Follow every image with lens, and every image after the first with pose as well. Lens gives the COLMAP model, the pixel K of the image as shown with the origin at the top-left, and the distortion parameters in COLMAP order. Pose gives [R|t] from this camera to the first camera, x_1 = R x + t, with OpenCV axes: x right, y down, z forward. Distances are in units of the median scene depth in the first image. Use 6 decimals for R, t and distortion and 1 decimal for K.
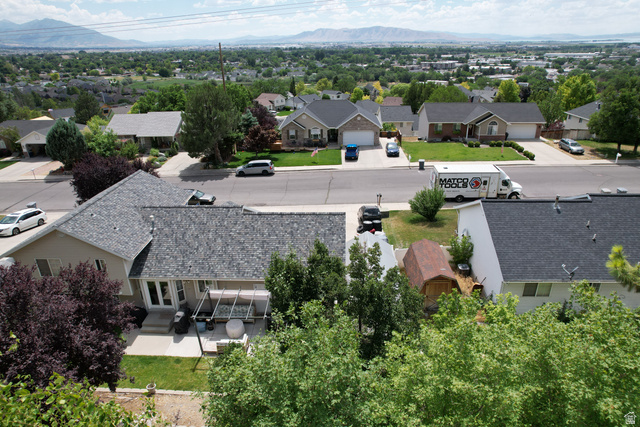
lens RADIAL K [[406.3, 0, 320.0], [0, 406.3, 213.5], [0, 0, 1]] dist [-0.083635, 0.070881]
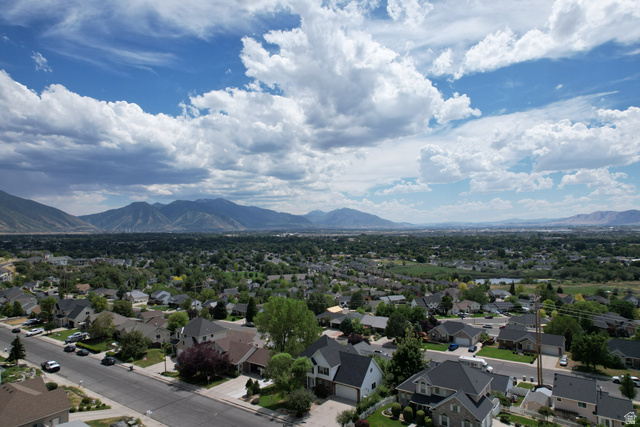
lens RADIAL K [[406.3, 0, 320.0], [0, 406.3, 213.5], [0, 0, 1]] dist [-0.083635, 0.070881]
pose [[0.817333, -0.018560, -0.575867, 0.055003], [-0.223999, 0.910619, -0.347272, 0.008131], [0.530840, 0.412831, 0.740121, -0.098136]]
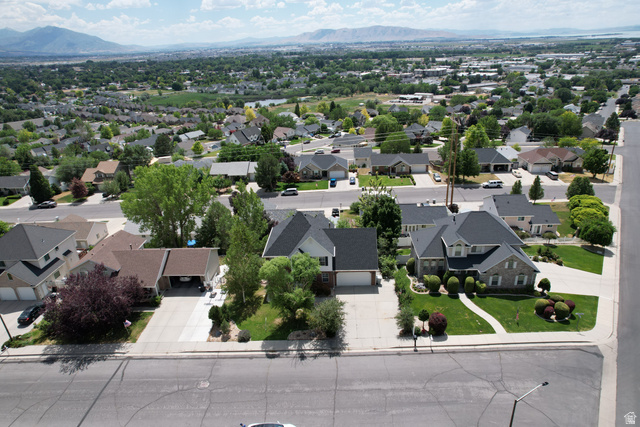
lens RADIAL K [[406.3, 0, 320.0], [0, 406.3, 213.5], [0, 0, 1]] dist [-0.083635, 0.070881]
pose [[0.999761, -0.020247, -0.008185, 0.001601], [0.020251, 0.999795, 0.000318, 0.000704], [0.008177, -0.000484, 0.999966, -0.080498]]
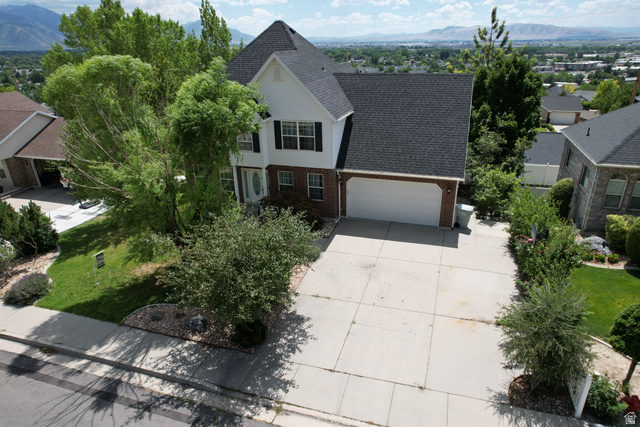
lens RADIAL K [[406.3, 0, 320.0], [0, 406.3, 213.5], [0, 0, 1]] dist [-0.083635, 0.070881]
pose [[0.958802, 0.105455, -0.263775, 0.009091], [-0.104239, 0.994378, 0.018642, 0.012919], [0.264258, 0.009622, 0.964404, -0.036404]]
